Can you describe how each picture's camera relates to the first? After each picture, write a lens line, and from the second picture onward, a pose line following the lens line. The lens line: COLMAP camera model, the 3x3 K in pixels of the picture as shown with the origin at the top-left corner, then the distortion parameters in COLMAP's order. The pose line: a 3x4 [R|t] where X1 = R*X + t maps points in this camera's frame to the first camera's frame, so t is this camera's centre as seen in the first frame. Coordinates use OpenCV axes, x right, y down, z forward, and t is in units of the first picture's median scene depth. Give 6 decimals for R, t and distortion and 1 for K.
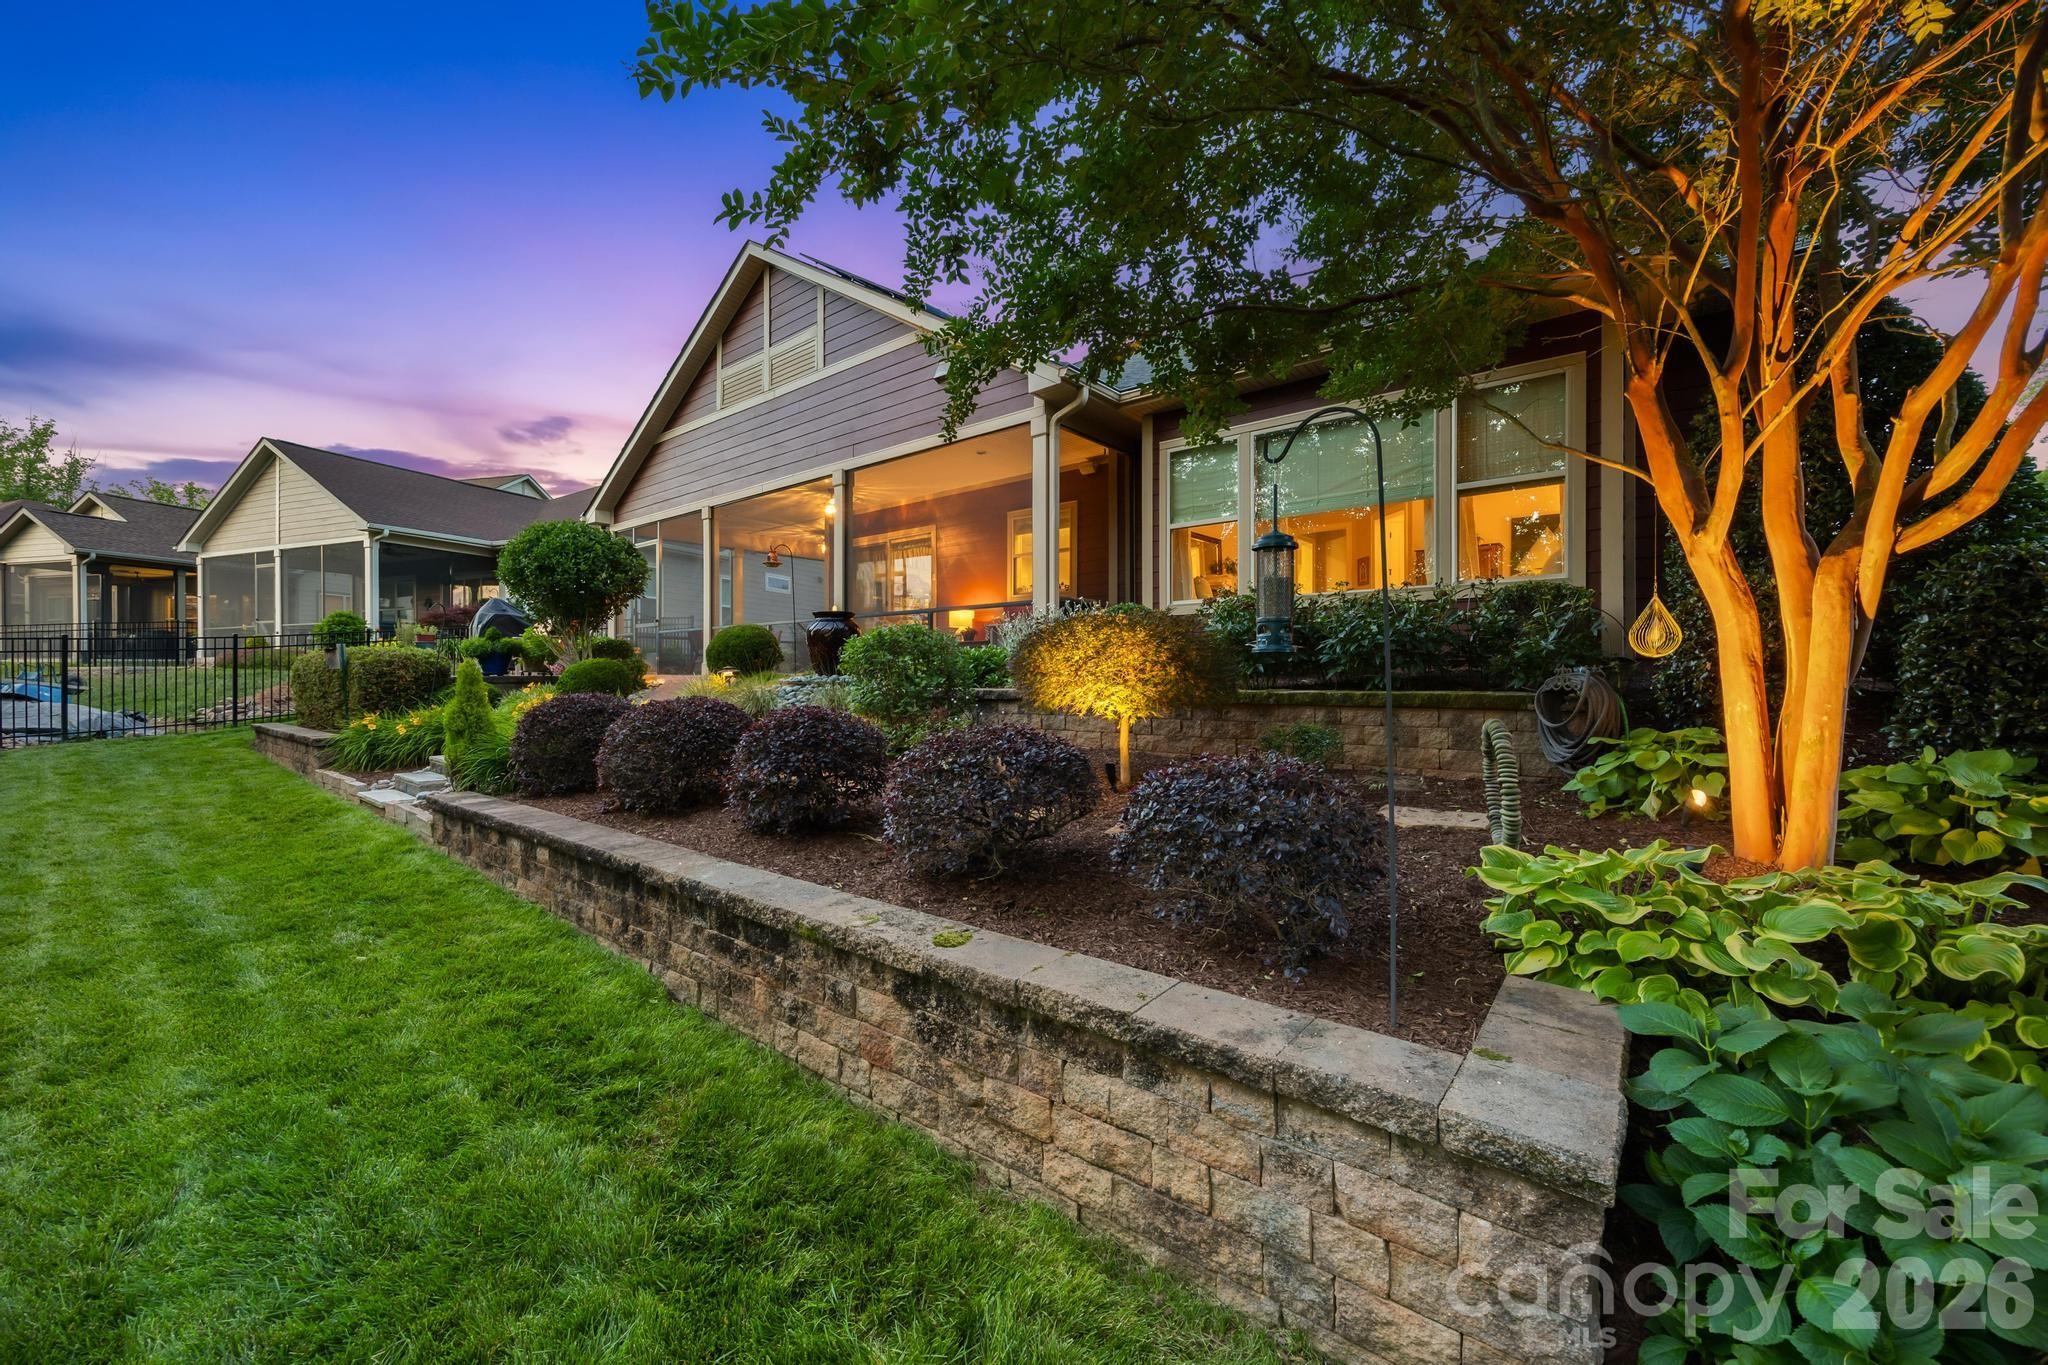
lens RADIAL K [[768.7, 0, 1021.5], [0, 768.7, 671.7], [0, 0, 1]] dist [0.000963, 0.000105]
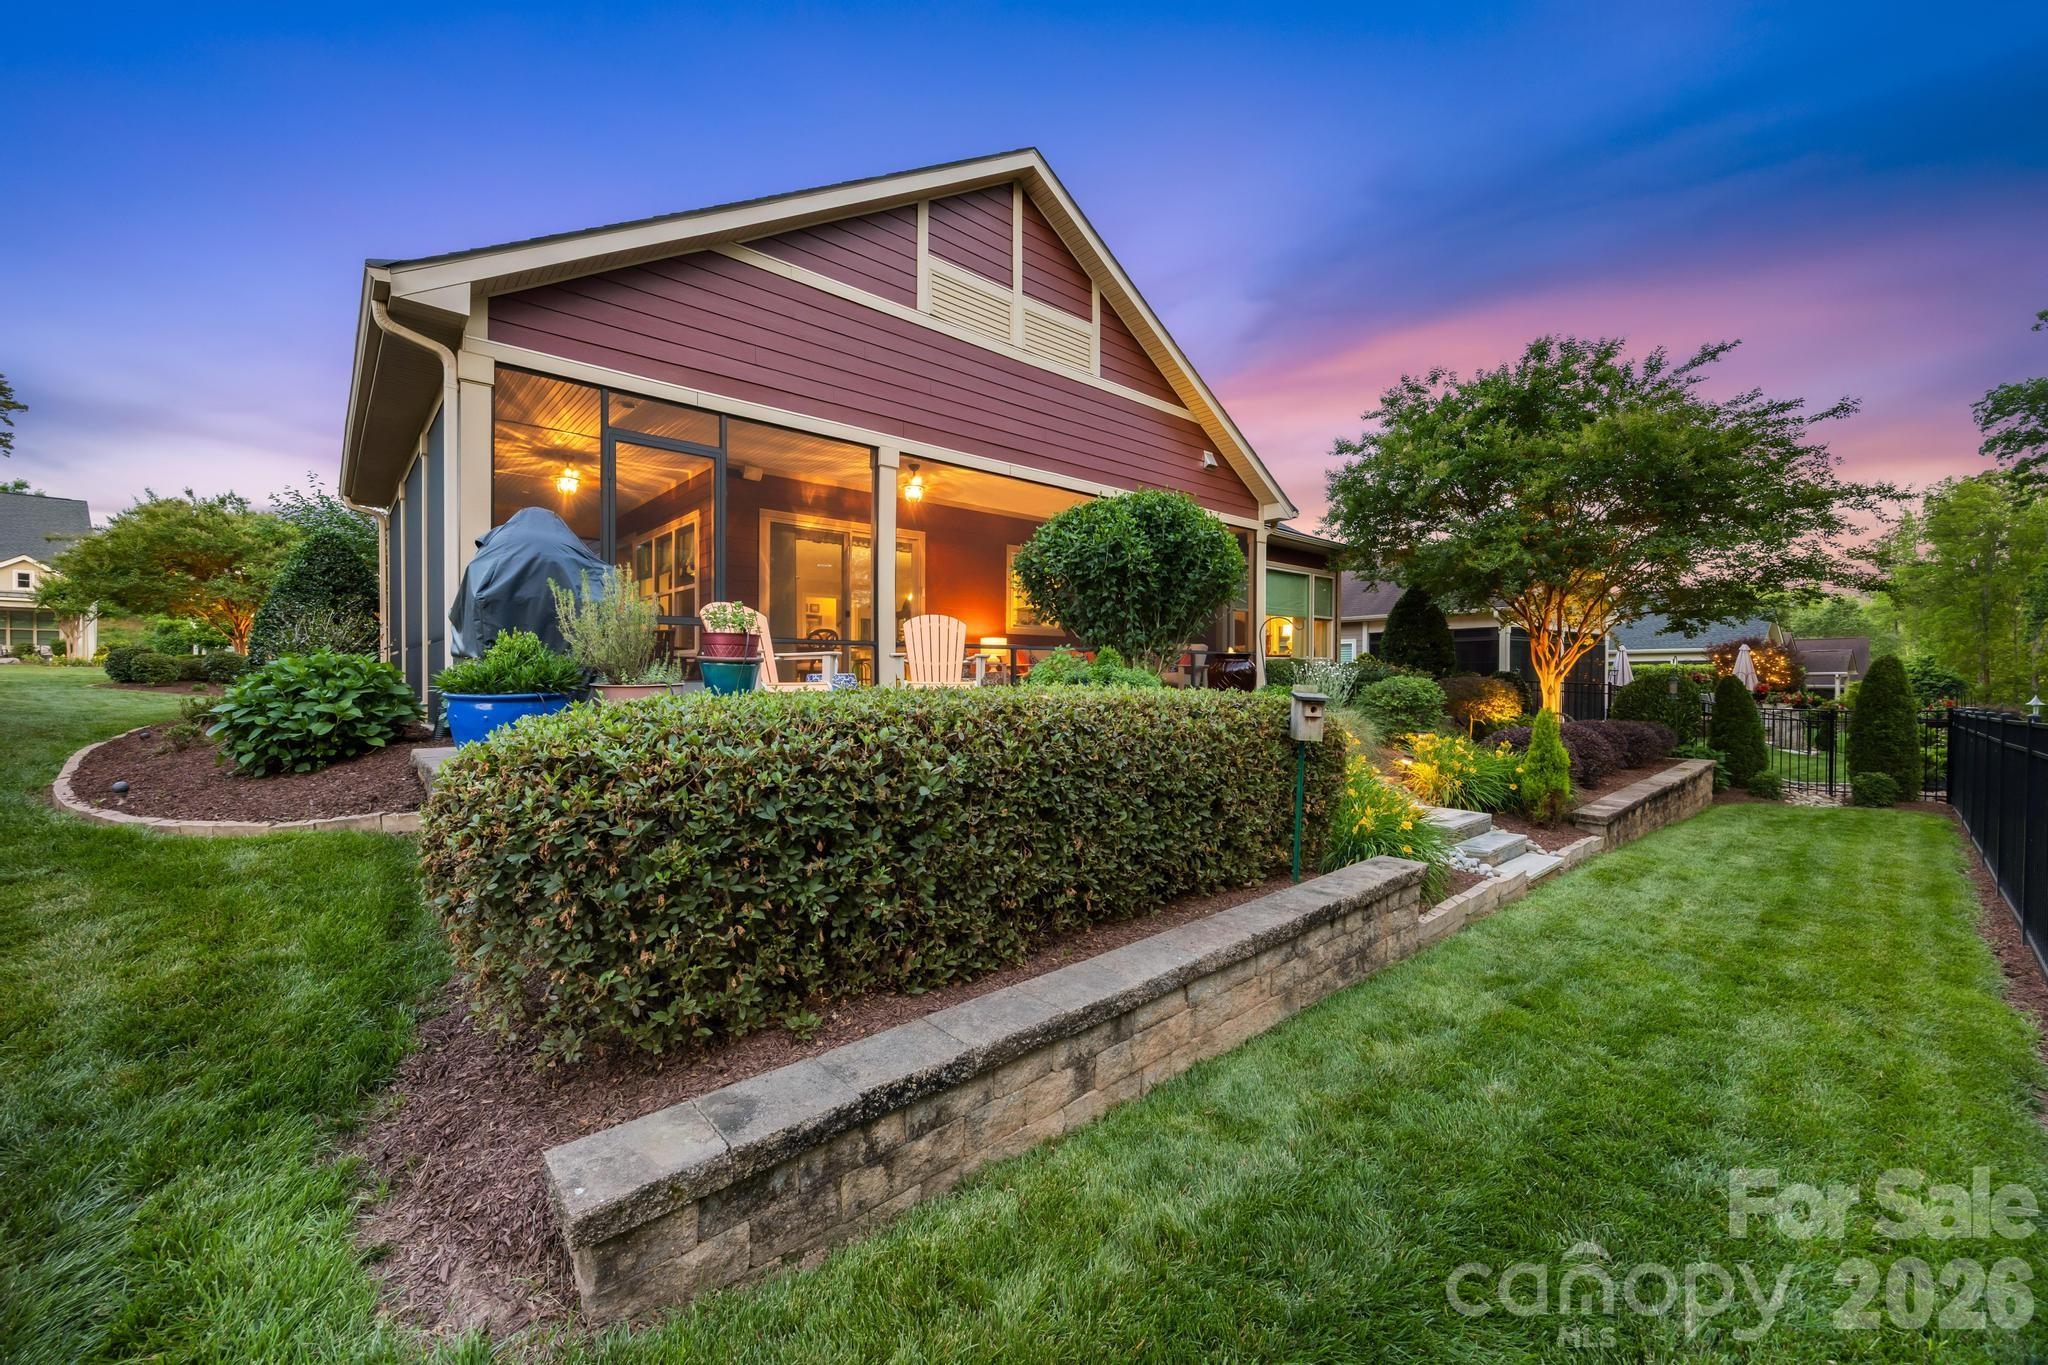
lens RADIAL K [[789.9, 0, 1024.0], [0, 789.9, 682.5], [0, 0, 1]] dist [-0.000220, -0.000002]
pose [[0.144570, -0.005064, 0.989482, -1.204877], [0.008779, 0.999954, 0.003835, -0.030997], [-0.989456, 0.008132, 0.144608, 0.946775]]
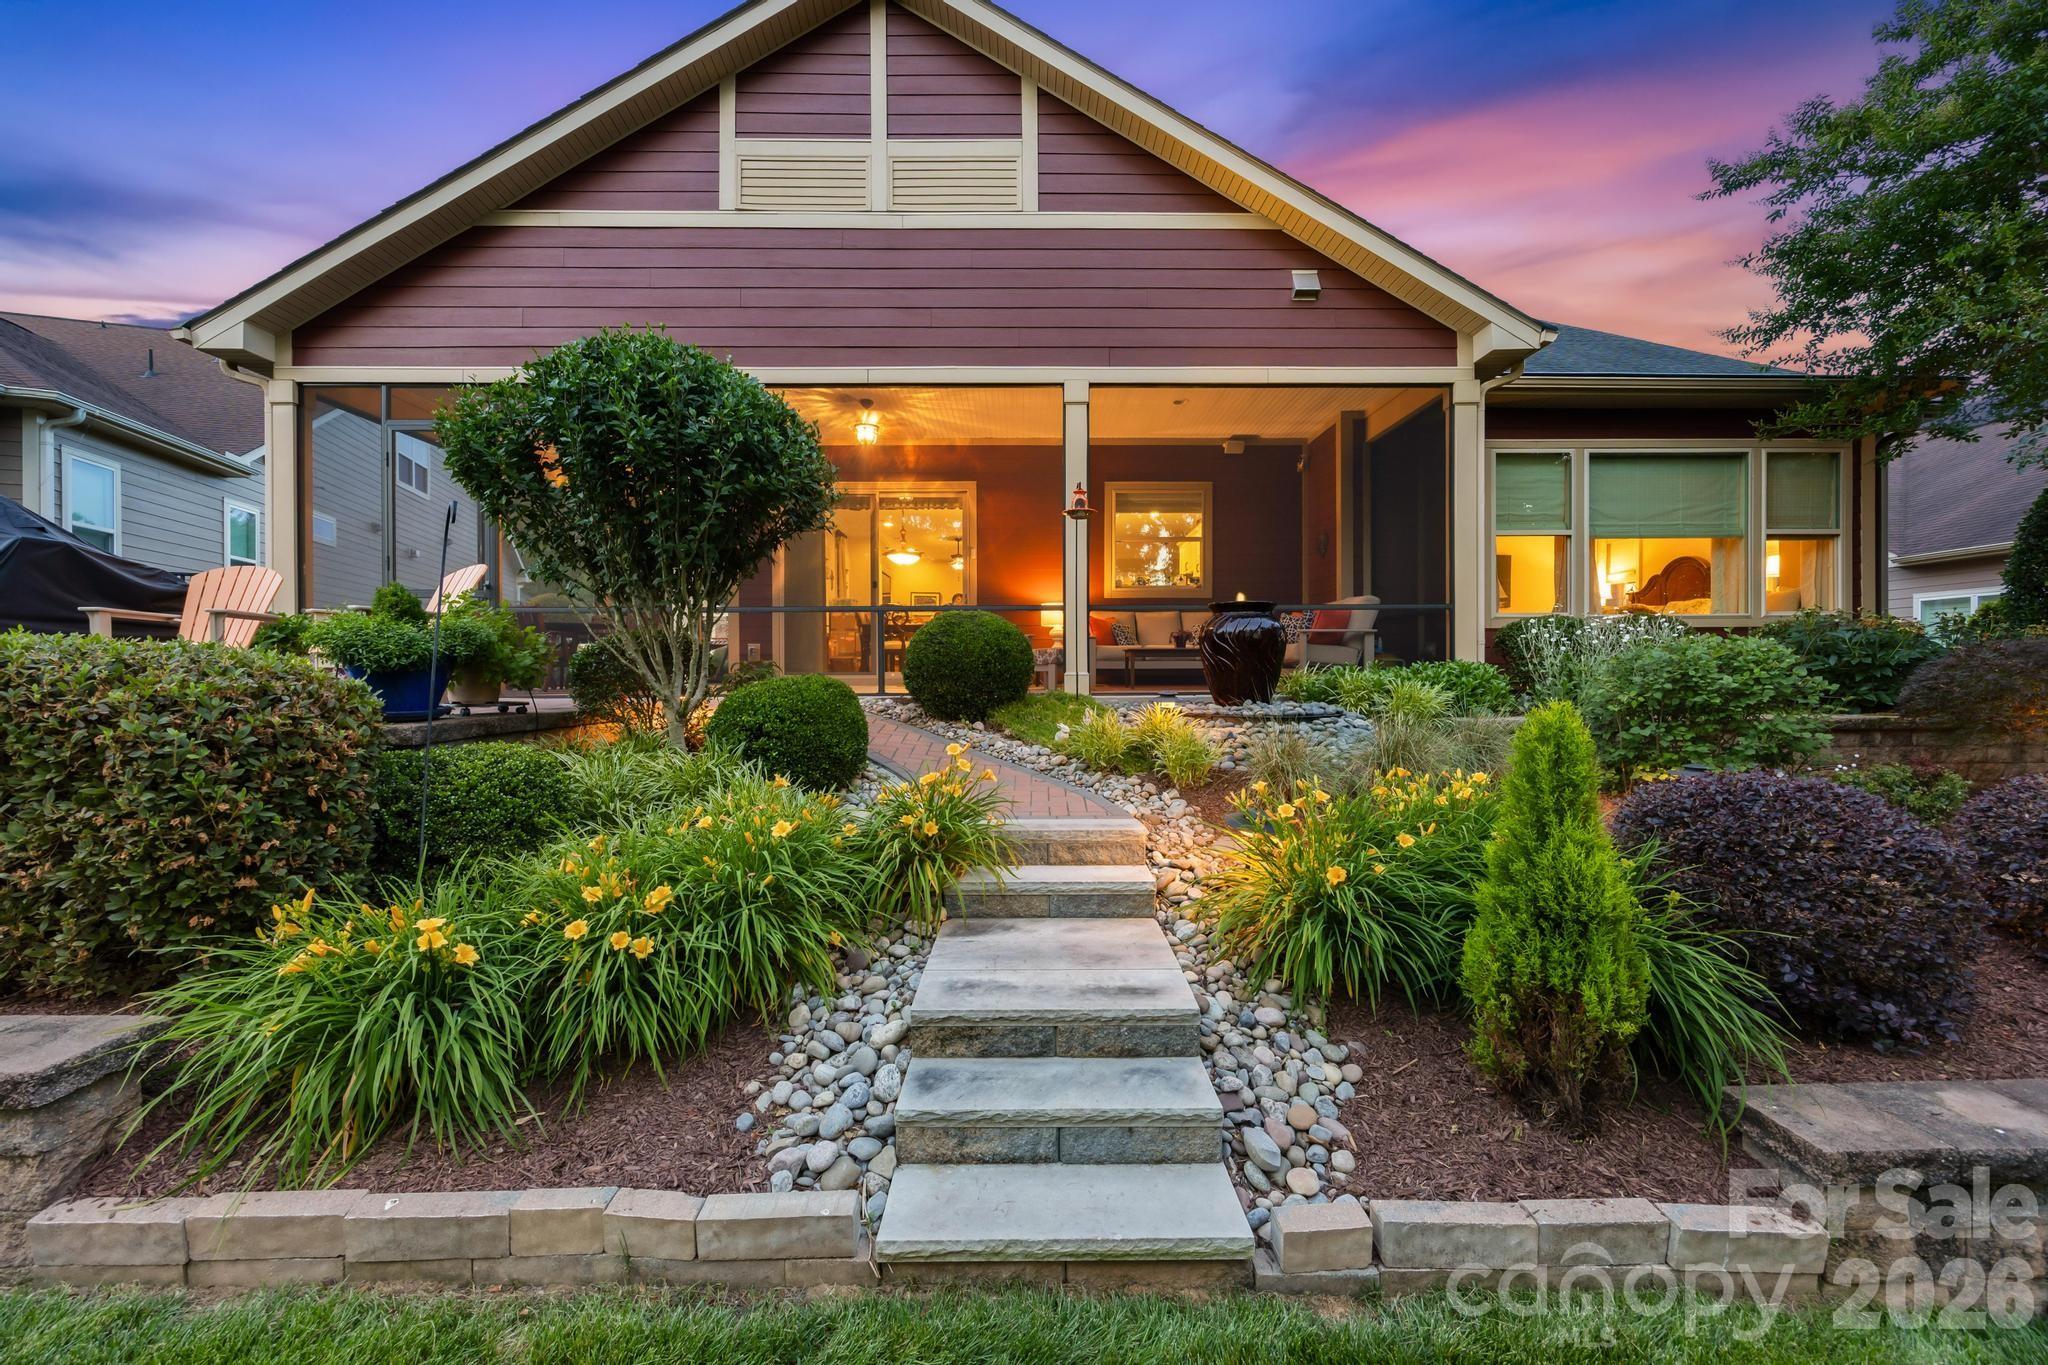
lens RADIAL K [[768.7, 0, 1021.5], [0, 768.7, 671.7], [0, 0, 1]] dist [0.000963, 0.000105]
pose [[0.764551, 0.002572, 0.644559, -0.673783], [0.002096, 0.999977, -0.006477, -0.008631], [-0.644560, 0.006303, 0.764528, 0.519038]]
